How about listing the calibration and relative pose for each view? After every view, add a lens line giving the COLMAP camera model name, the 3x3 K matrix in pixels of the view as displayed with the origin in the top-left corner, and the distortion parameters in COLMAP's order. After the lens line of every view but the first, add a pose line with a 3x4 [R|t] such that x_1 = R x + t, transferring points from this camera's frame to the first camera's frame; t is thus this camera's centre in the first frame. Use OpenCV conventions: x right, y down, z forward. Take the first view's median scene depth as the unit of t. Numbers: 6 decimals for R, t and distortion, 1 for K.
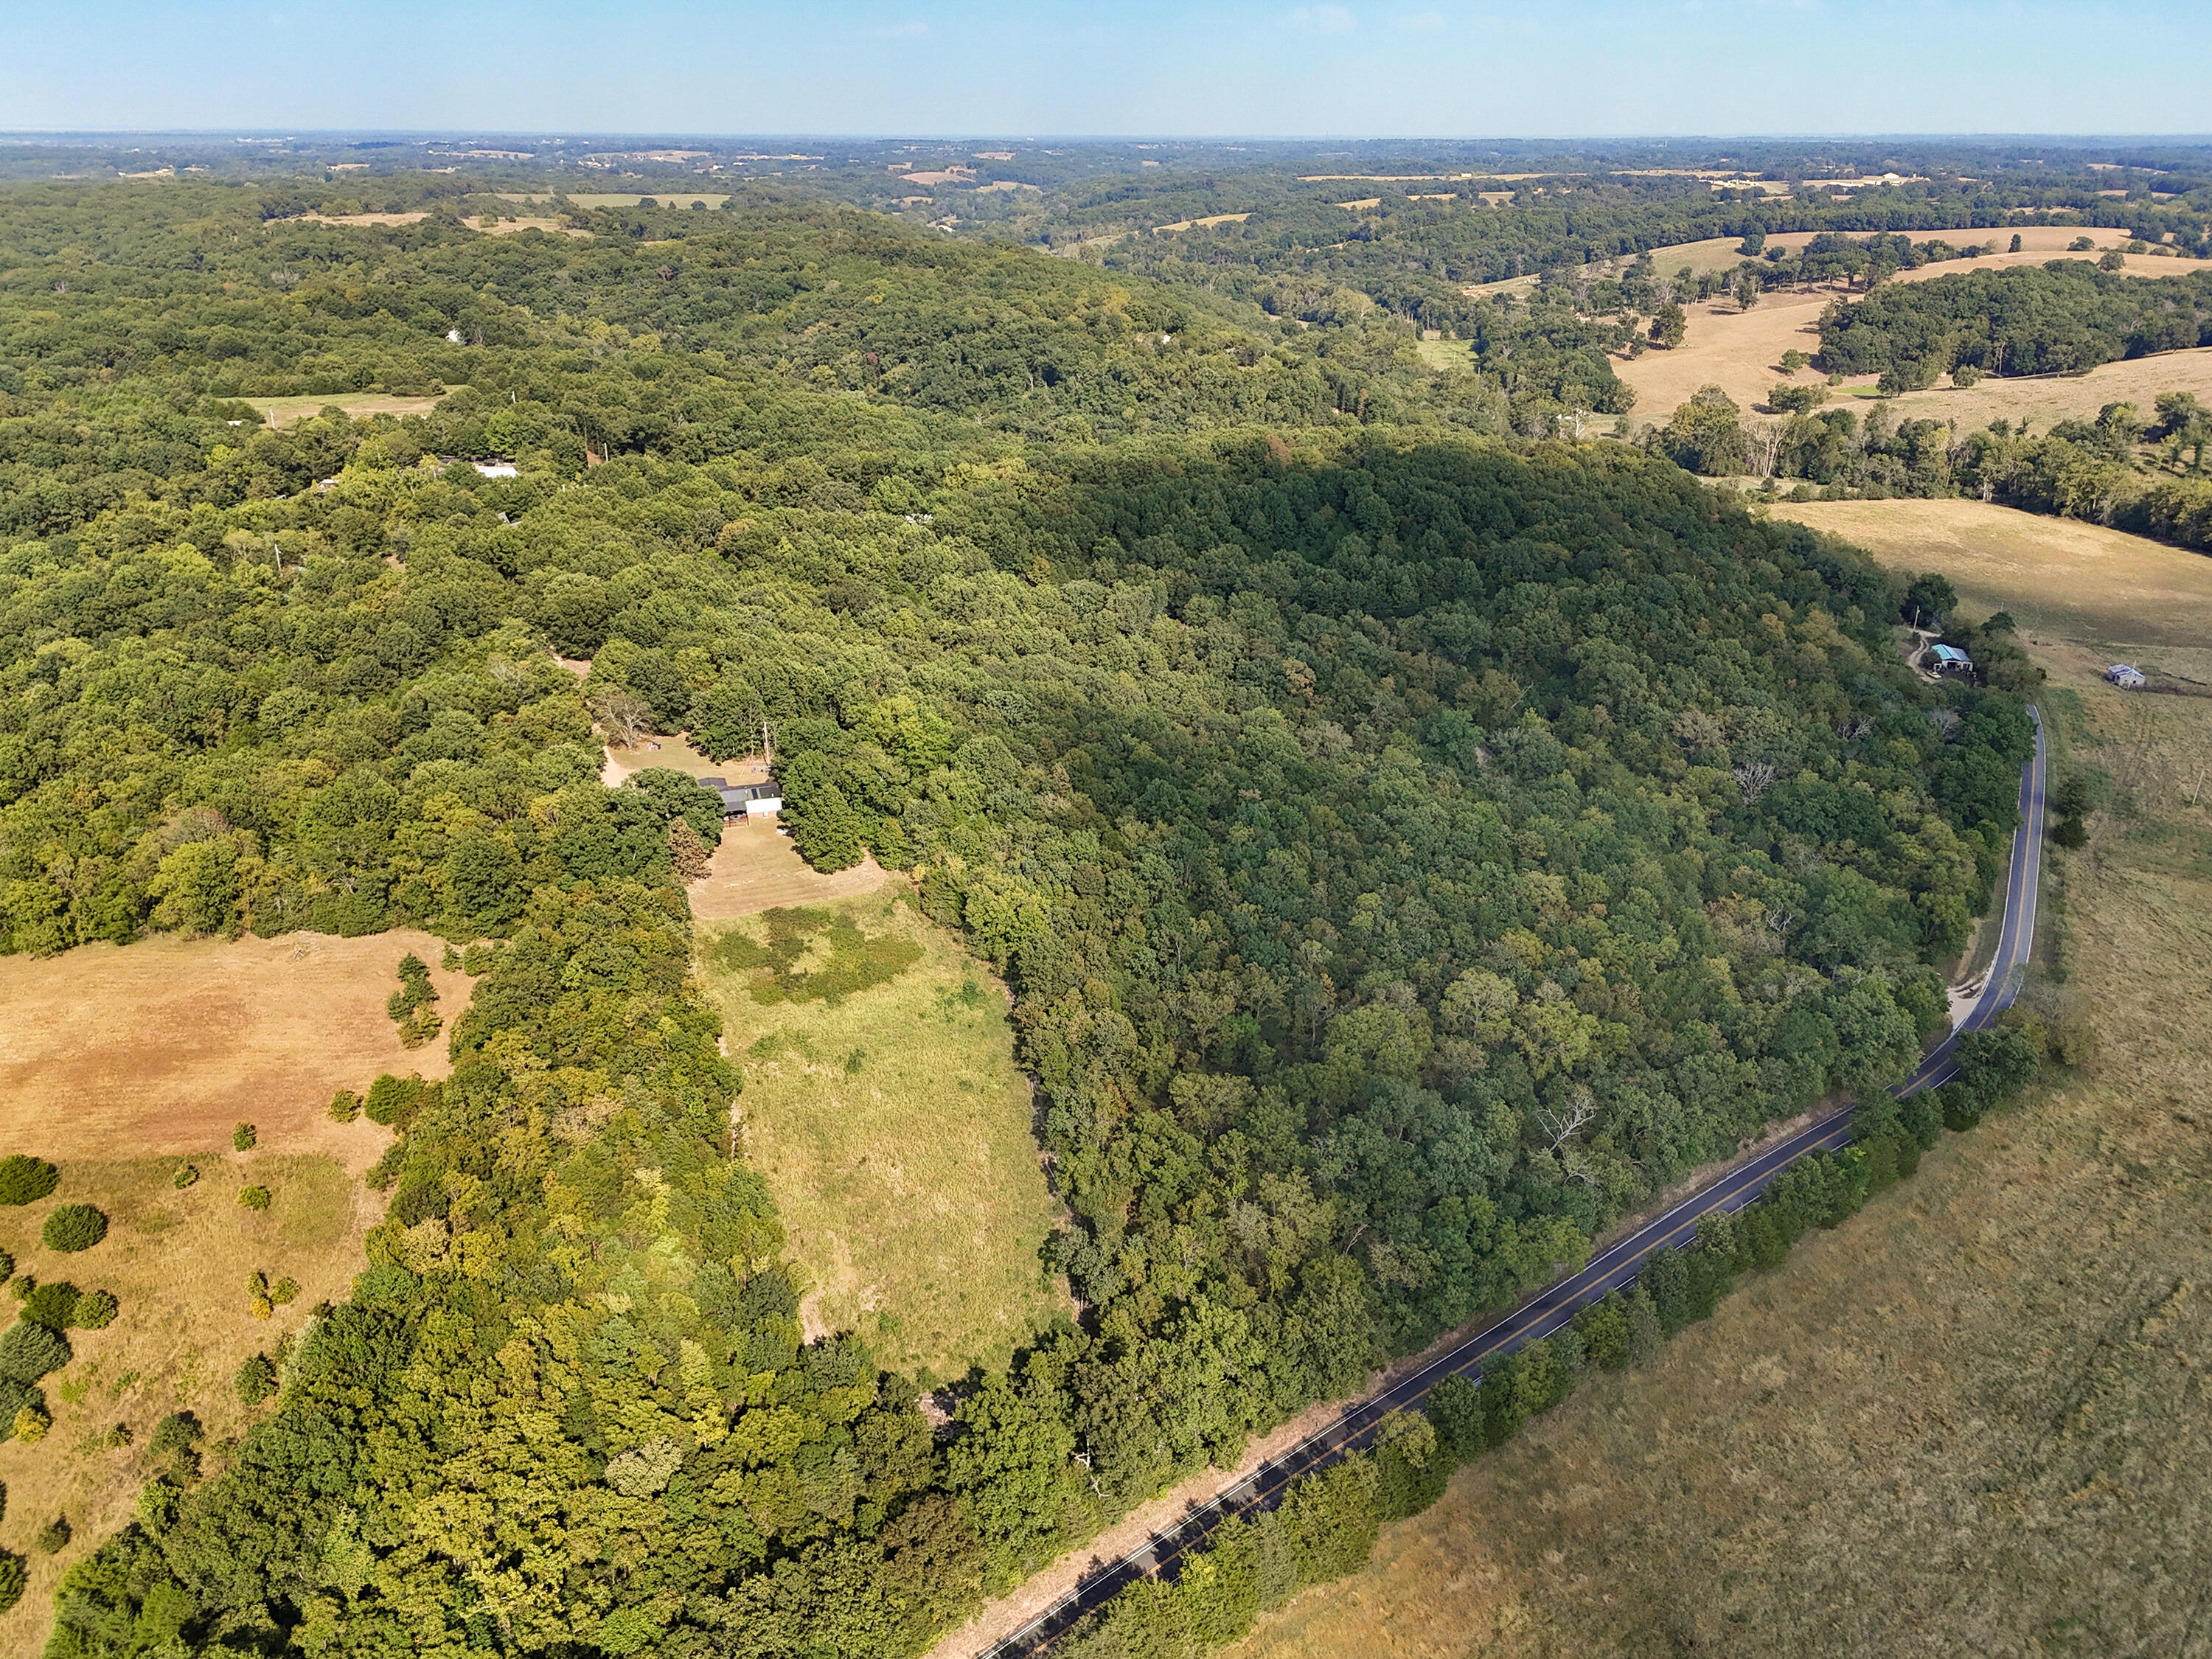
lens RADIAL K [[1649.5, 0, 1106.8], [0, 1649.5, 835.1], [0, 0, 1]] dist [0.057368, -0.057813]
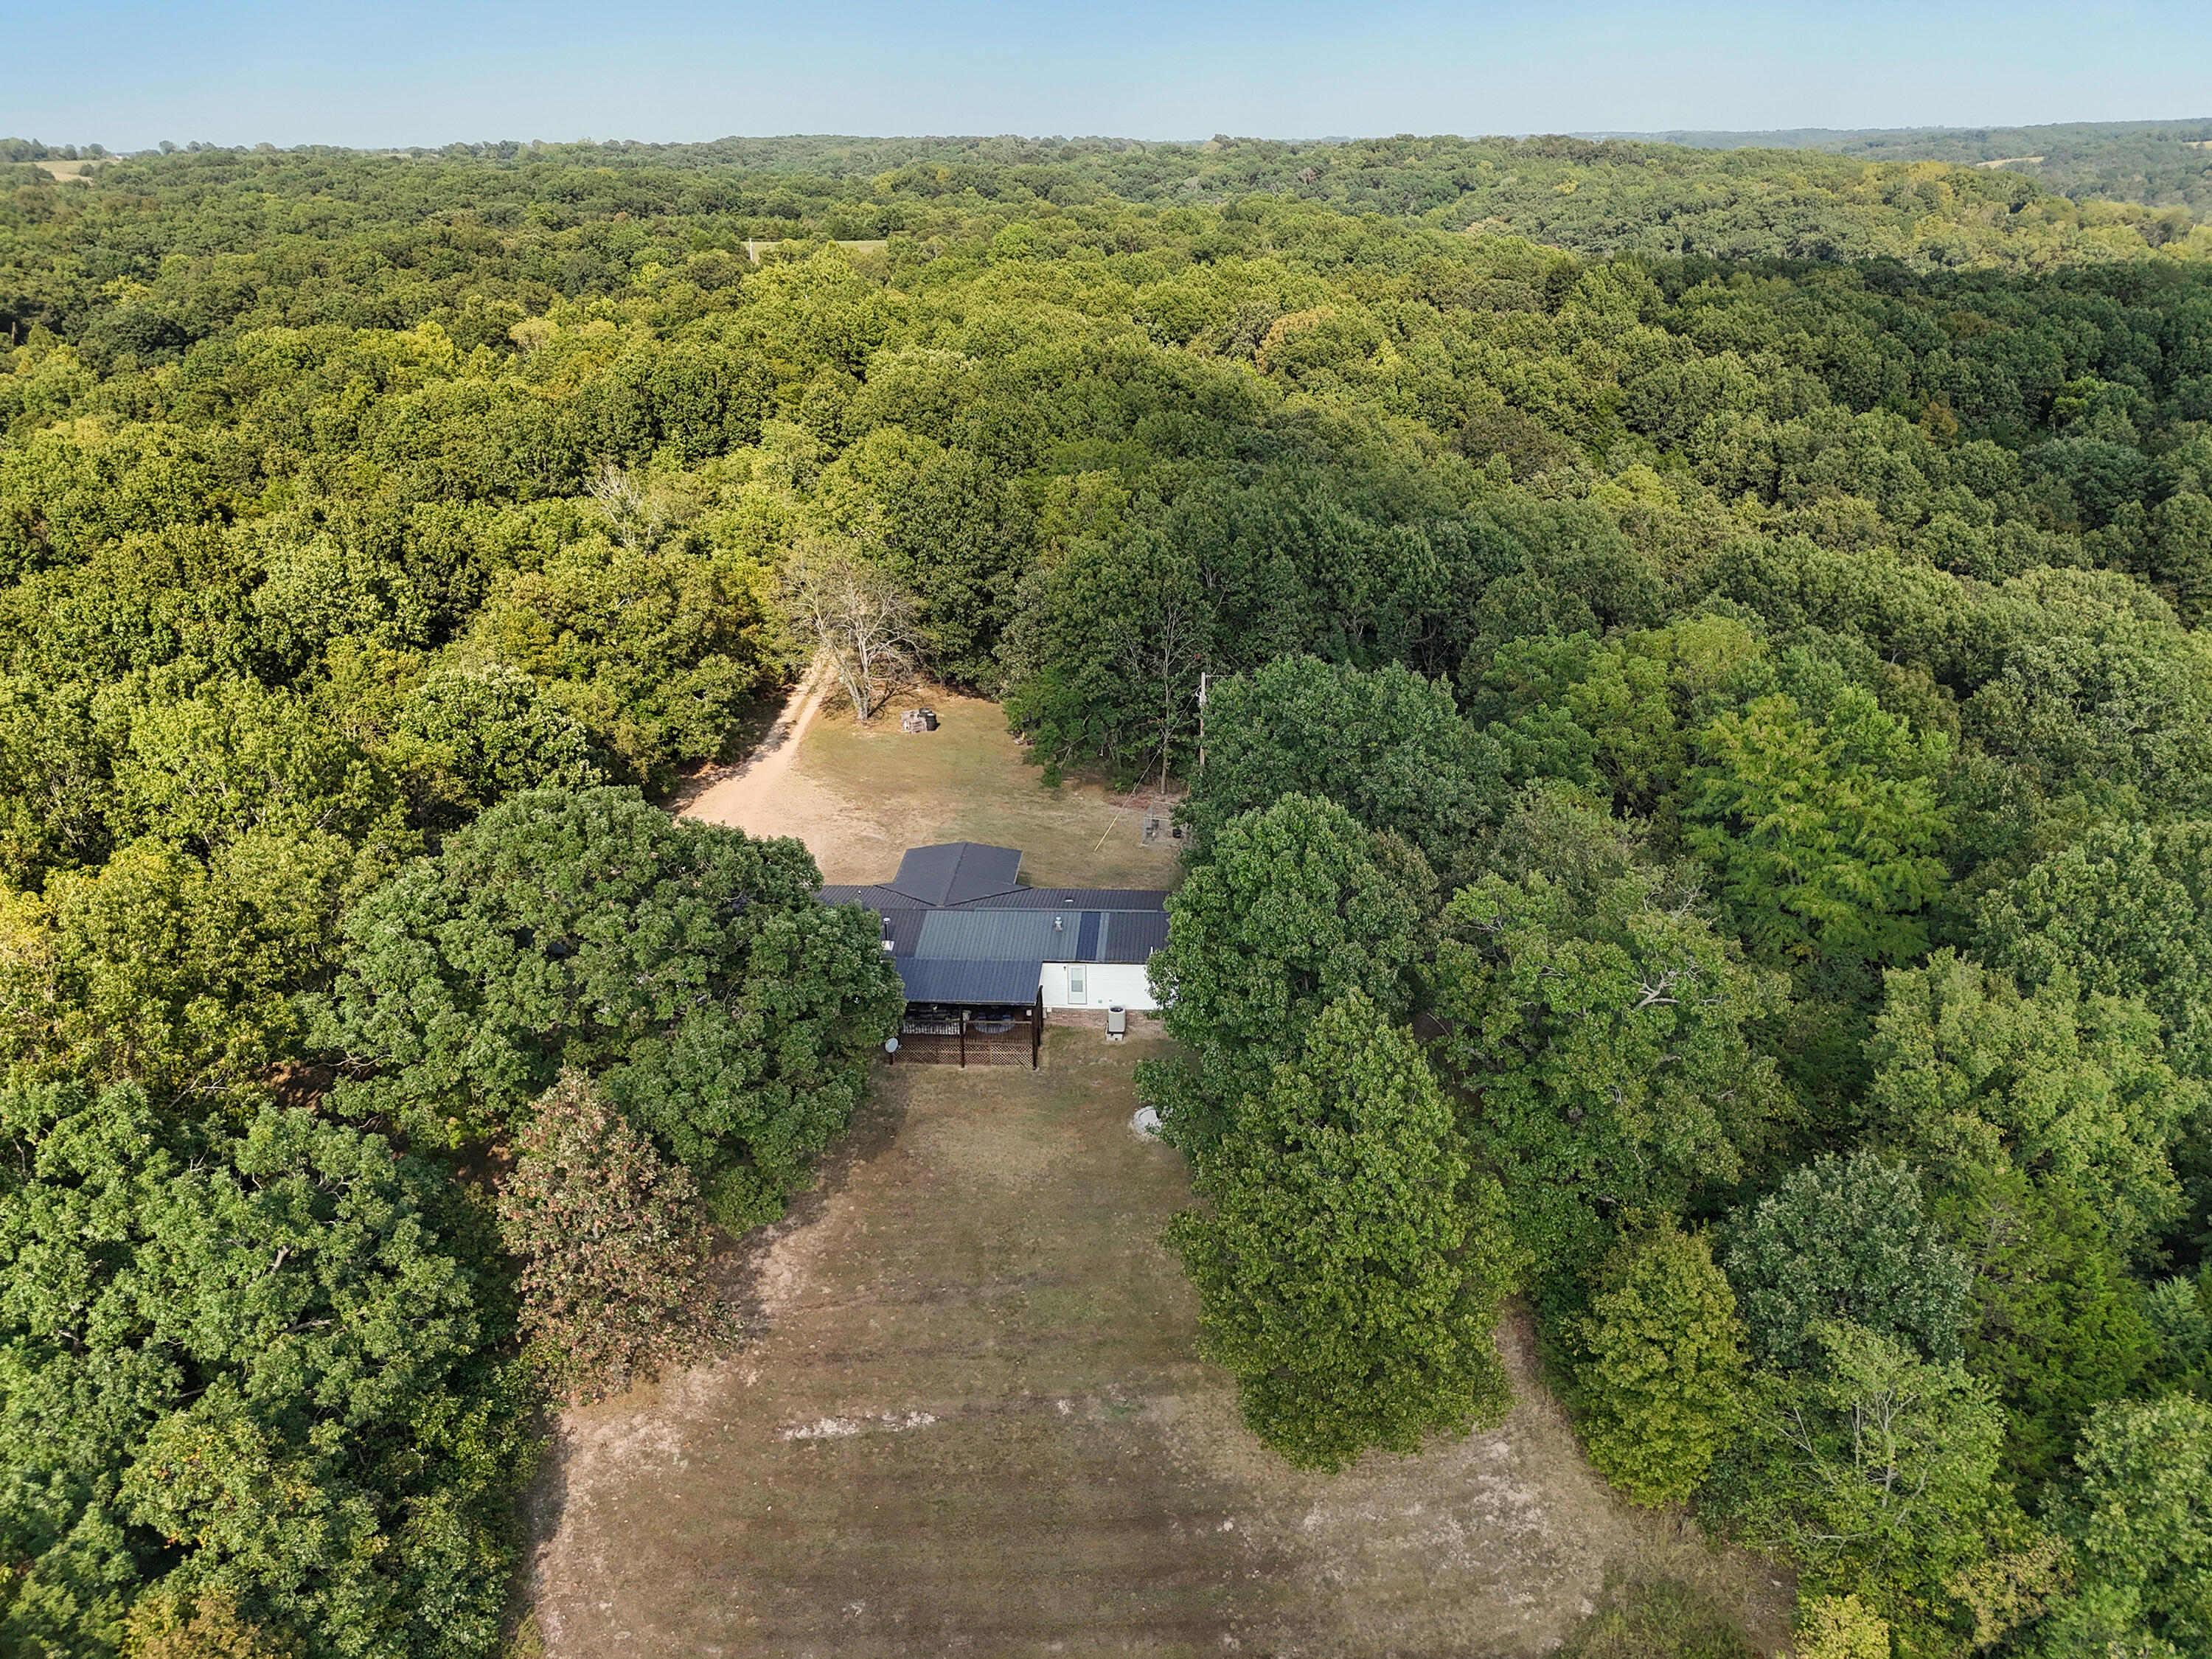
lens RADIAL K [[1649.5, 0, 1107.0], [0, 1649.5, 832.0], [0, 0, 1]] dist [0.057368, -0.057813]
pose [[0.930889, 0.128357, -0.342009, -0.082992], [-0.131146, 0.991249, 0.015064, -0.029873], [0.340950, 0.030830, 0.939576, 0.505395]]
